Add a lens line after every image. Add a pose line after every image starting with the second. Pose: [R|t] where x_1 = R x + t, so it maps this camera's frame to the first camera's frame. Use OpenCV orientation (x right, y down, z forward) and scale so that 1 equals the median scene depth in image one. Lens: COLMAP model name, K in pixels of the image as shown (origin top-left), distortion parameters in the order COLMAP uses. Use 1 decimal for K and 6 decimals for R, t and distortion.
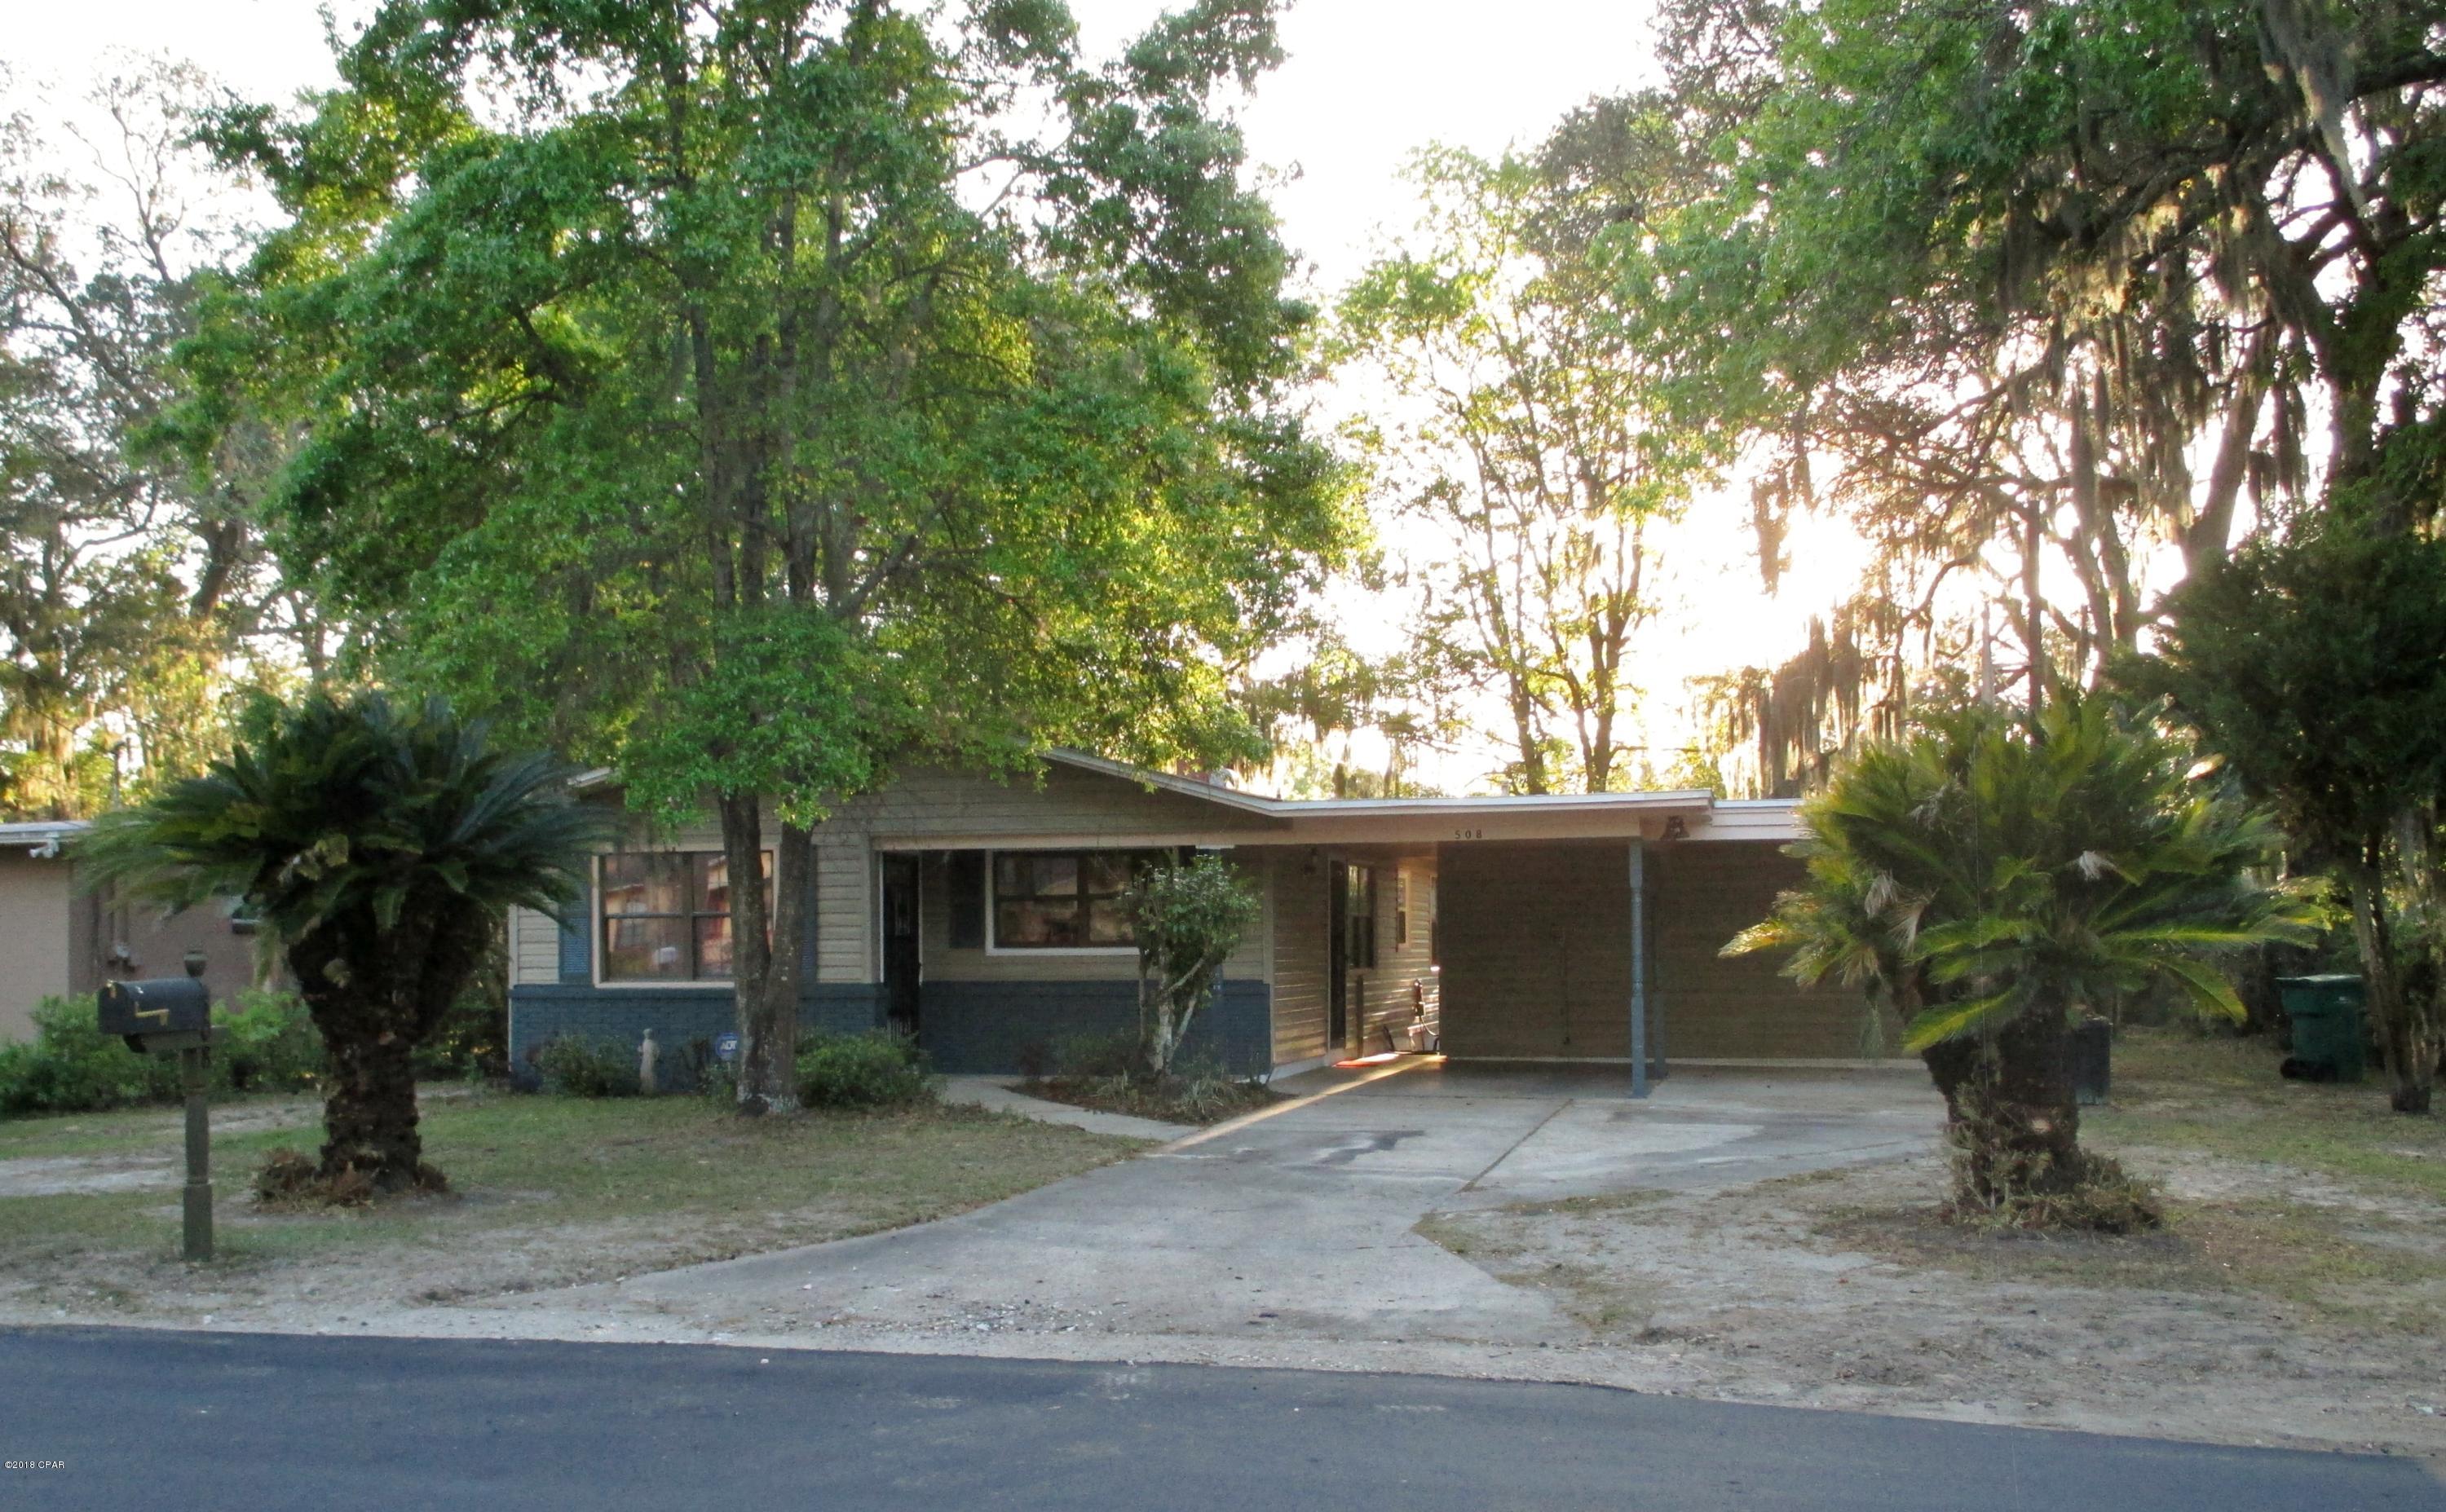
lens RADIAL K [[2257.5, 0, 1223.0], [0, 2257.5, 756.0], [0, 0, 1]] dist [0.000456, -0.000173]
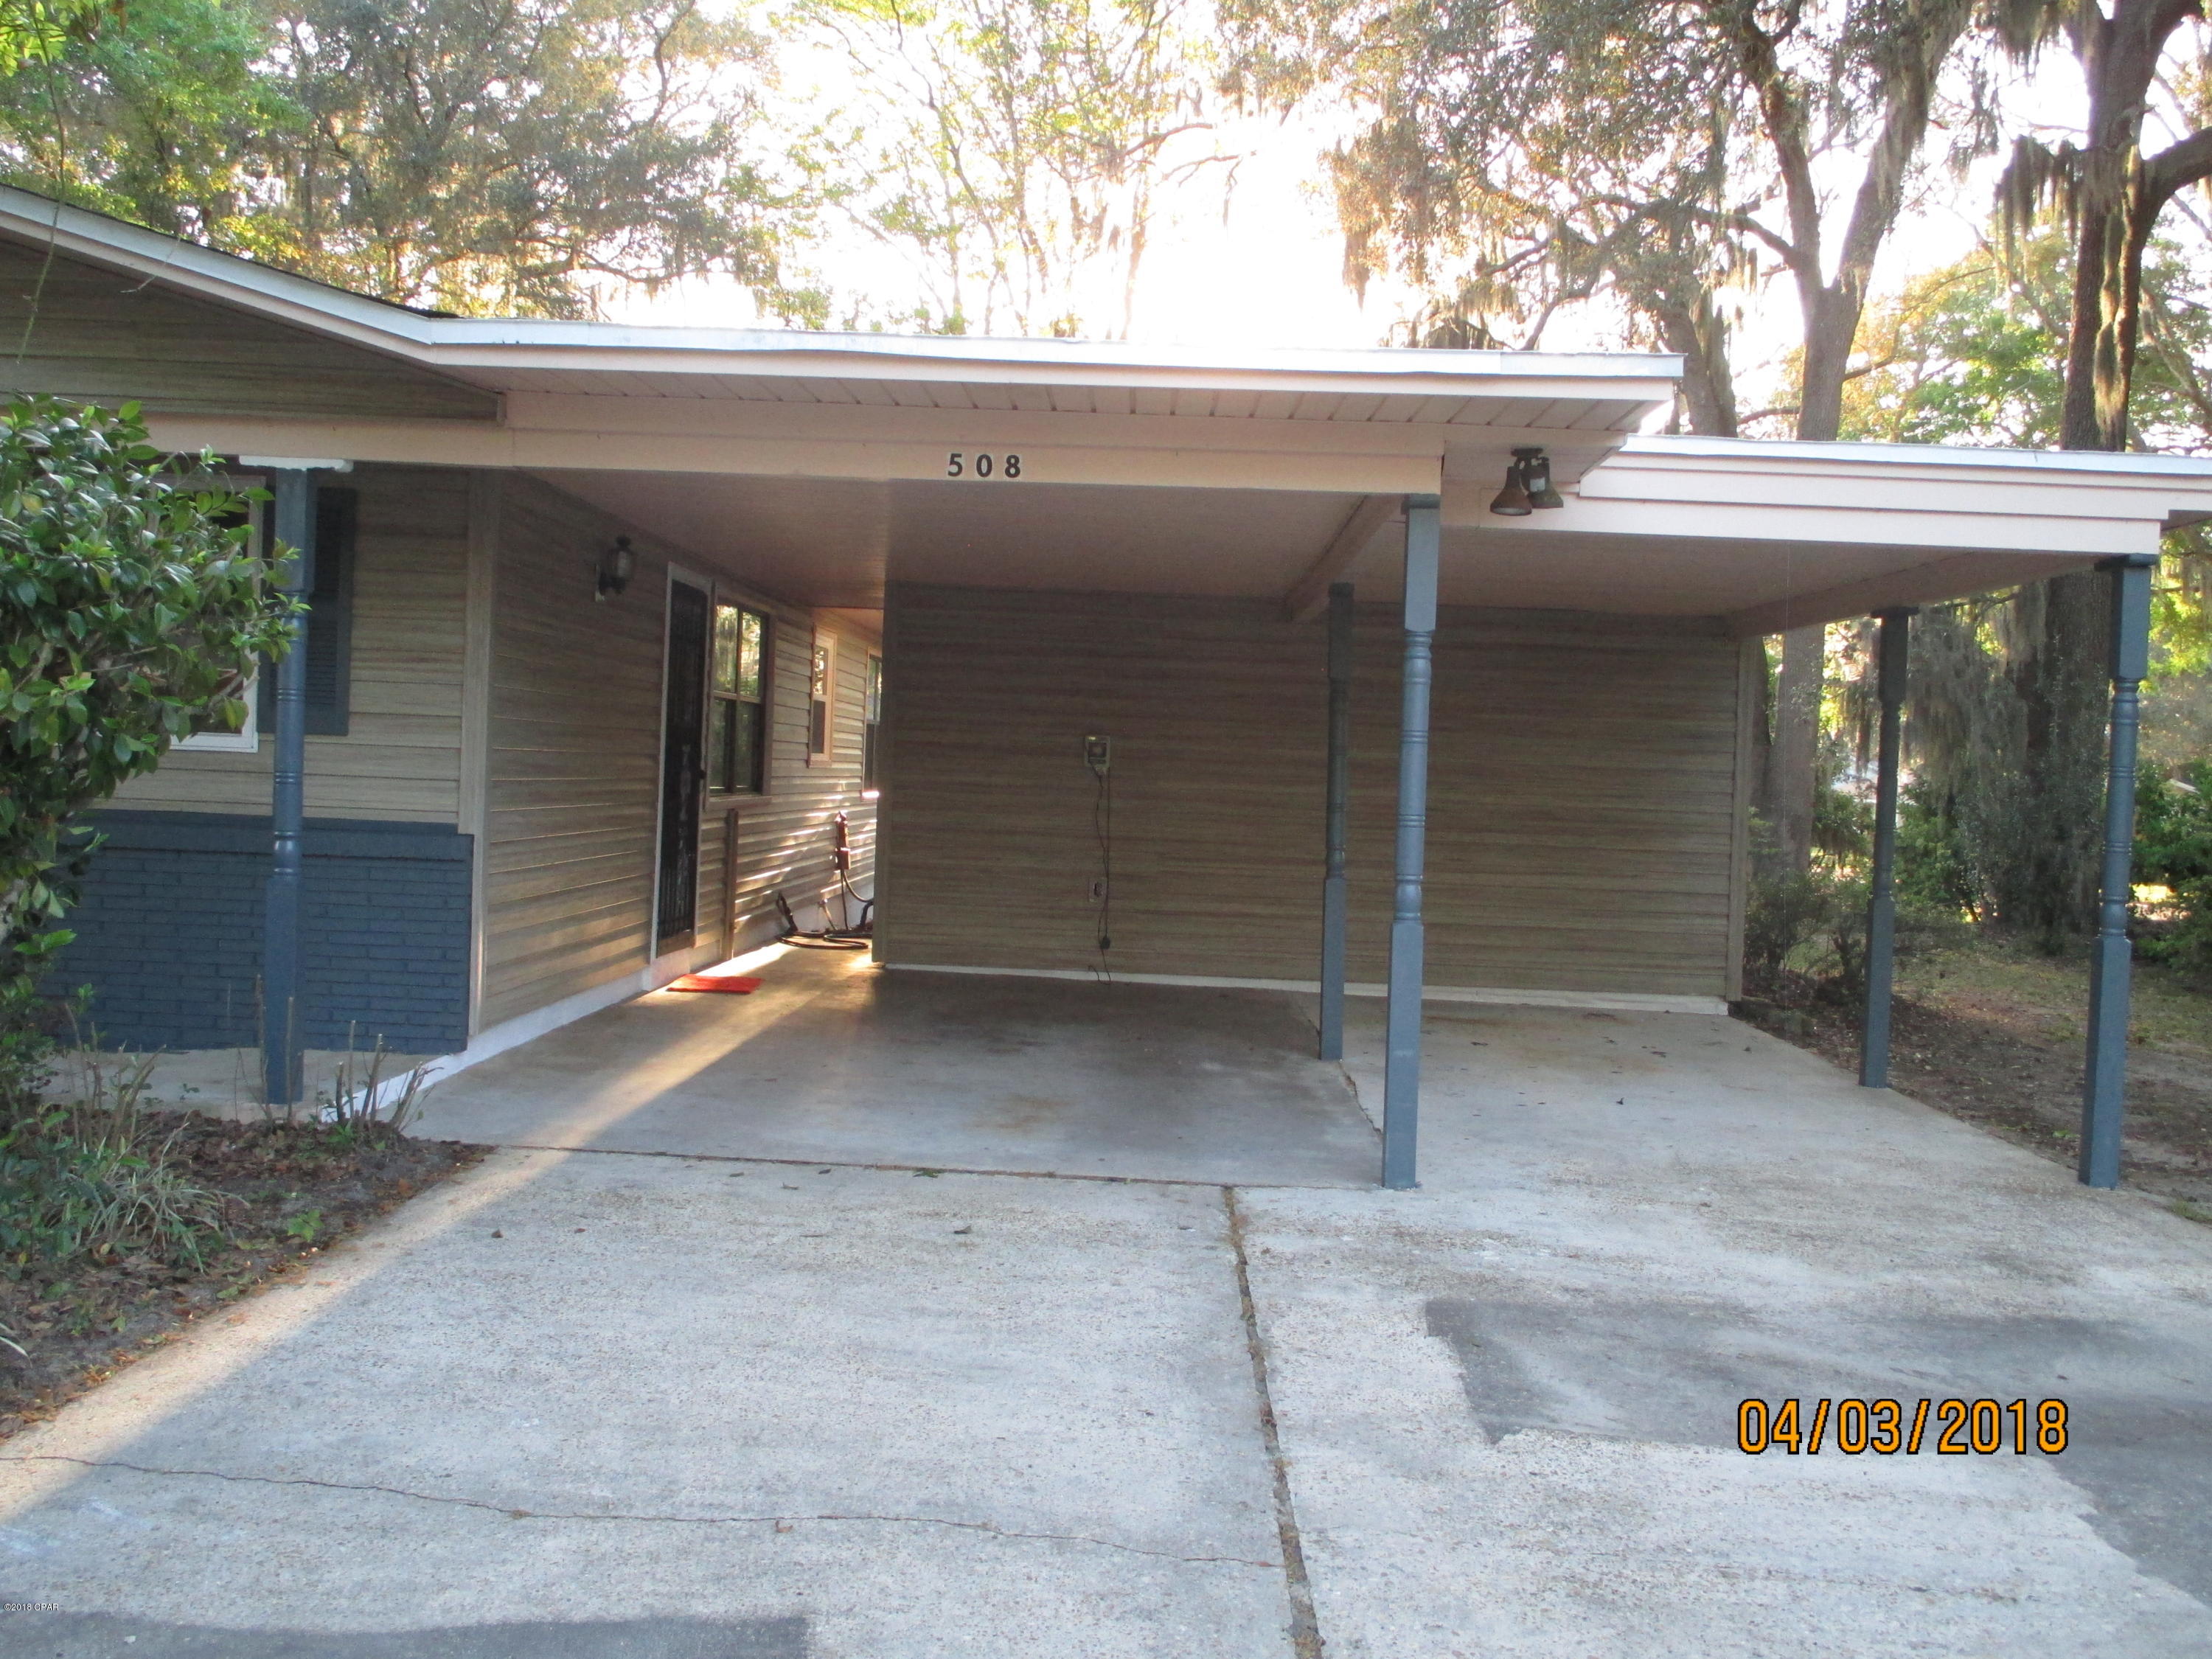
lens RADIAL K [[2269.7, 0, 1106.0], [0, 2269.7, 829.5], [0, 0, 1]] dist [-0.008163, -0.010928]
pose [[0.979418, 0.041536, 0.197522, 0.049420], [-0.063883, 0.992080, 0.108147, 0.045344], [-0.191465, -0.118540, 0.974315, 0.542546]]
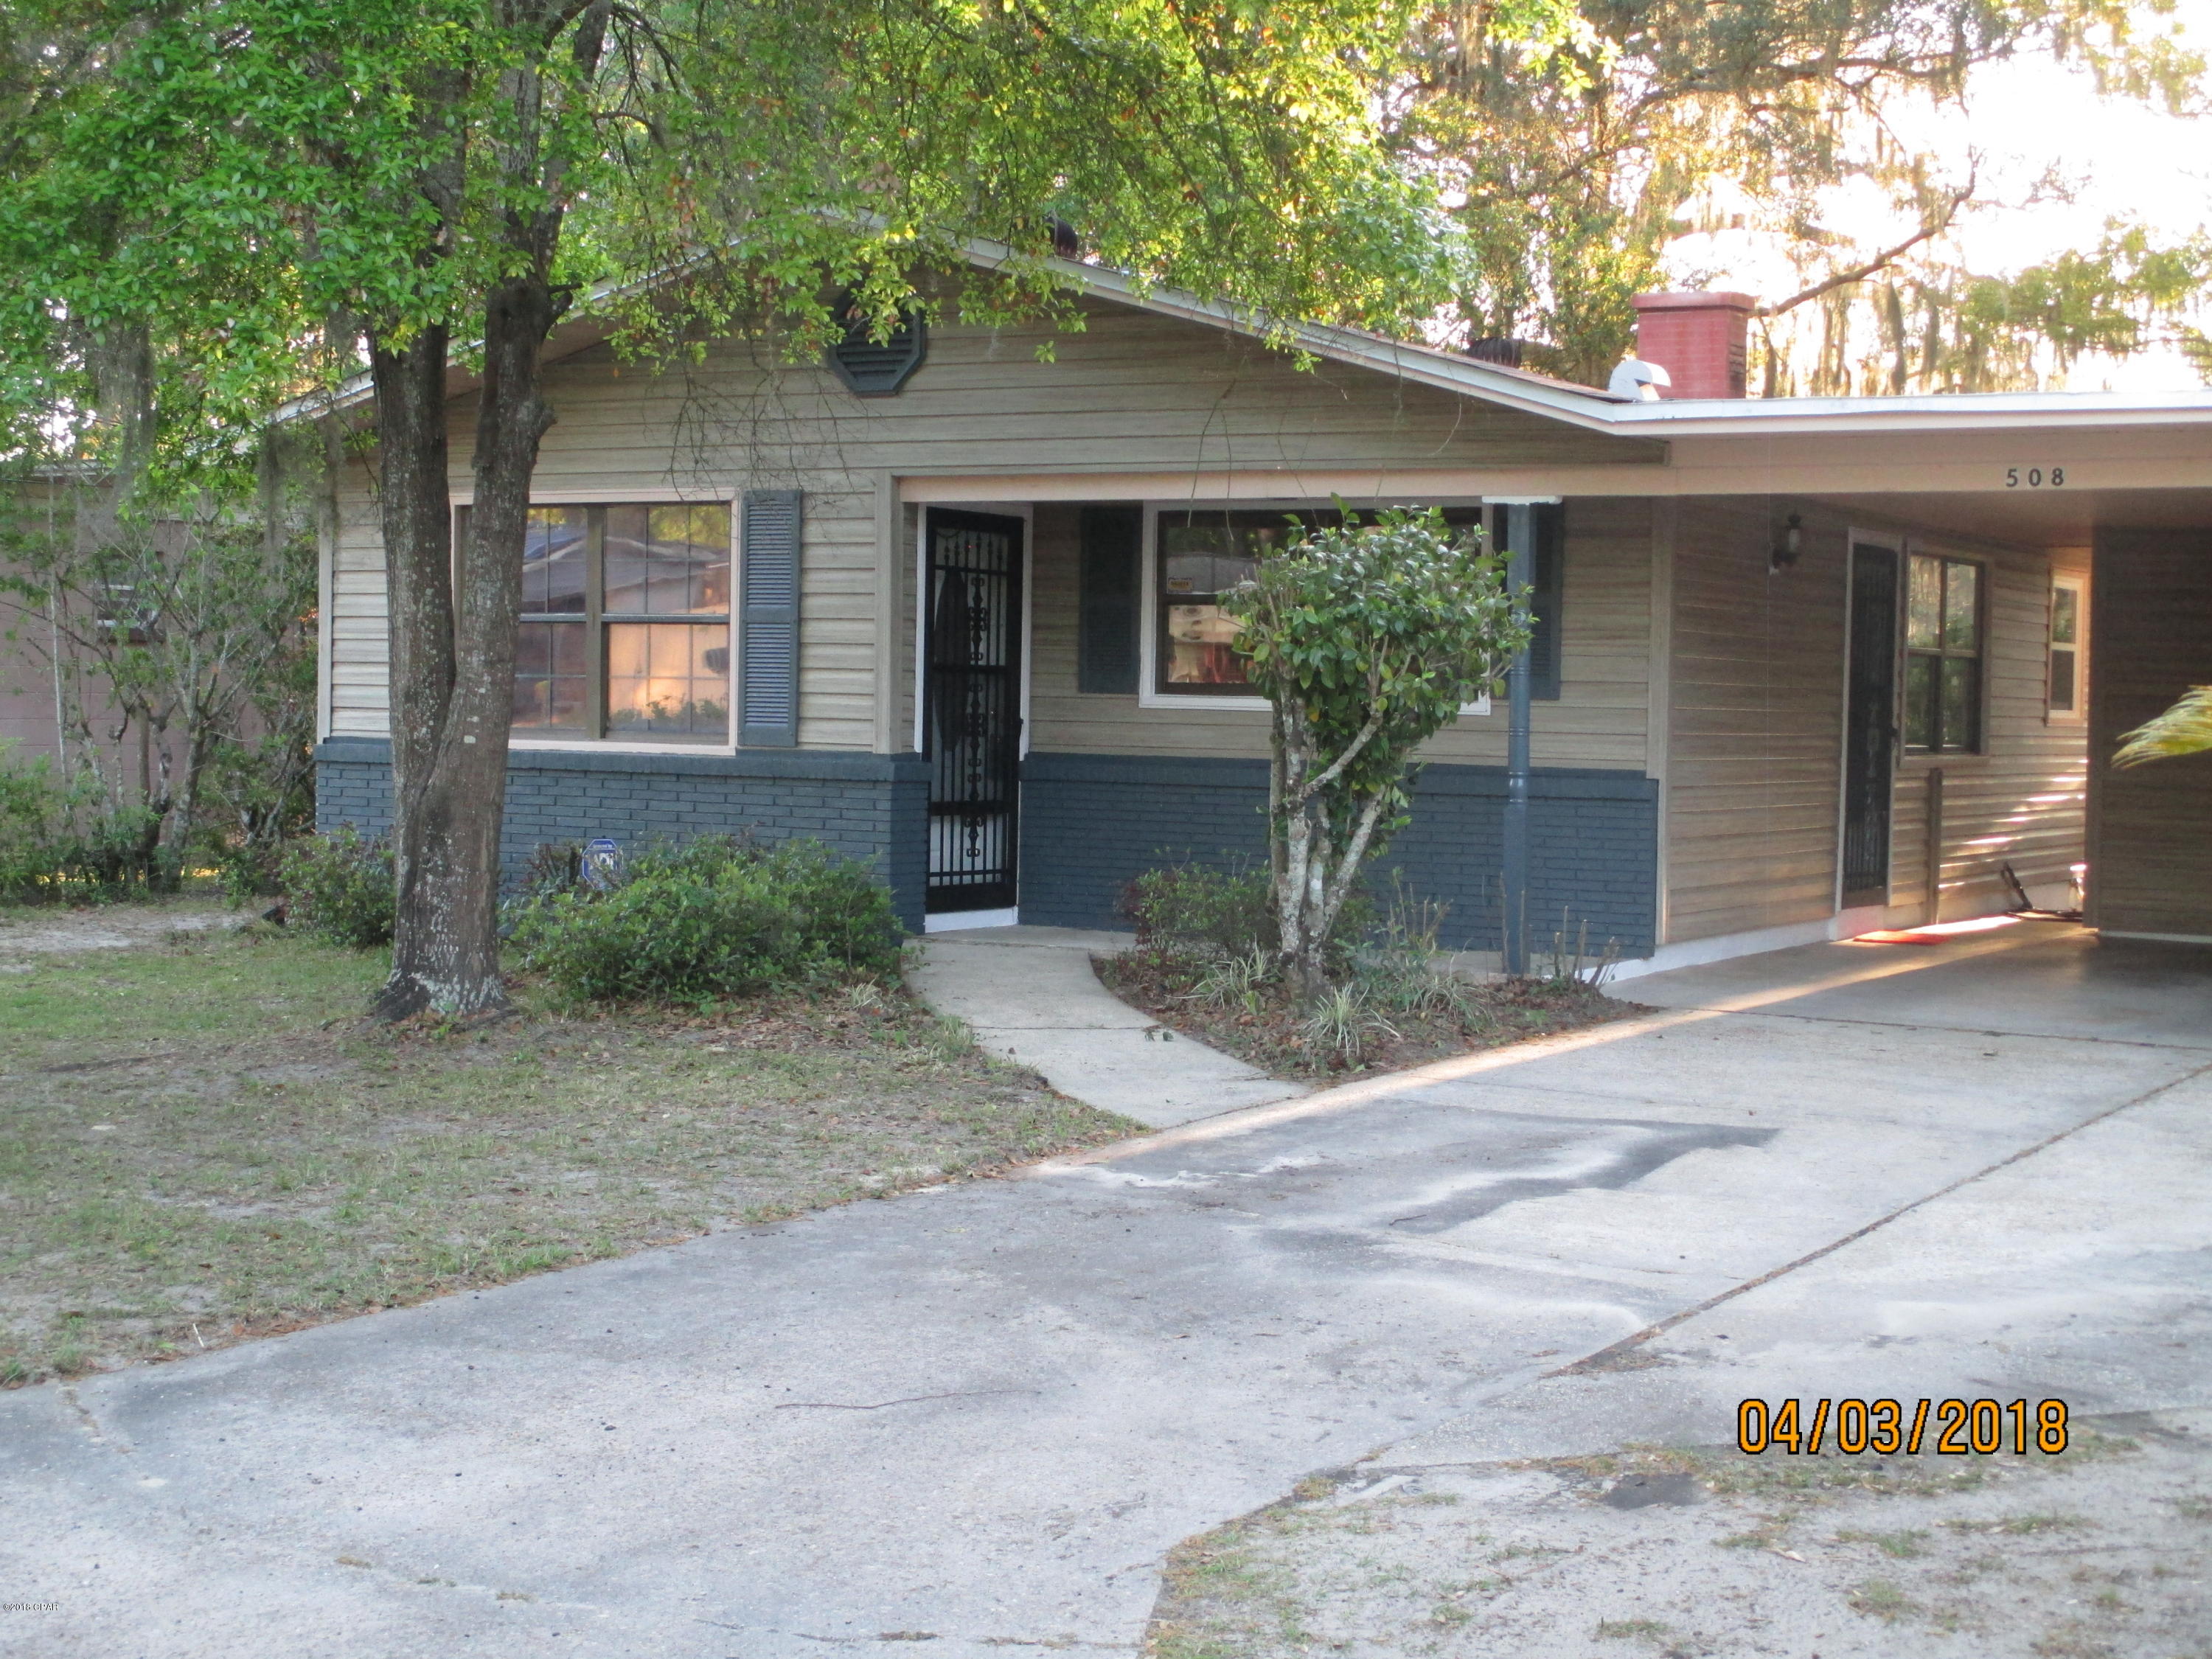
lens RADIAL K [[3484.4, 0, 1106.0], [0, 3484.4, 829.5], [0, 0, 1]] dist [-0.190981, 0.141845]
pose [[0.968172, 0.035174, -0.247803, 0.087539], [-0.004924, 0.992561, 0.121650, 0.018564], [0.250239, -0.116558, 0.961142, 0.221597]]
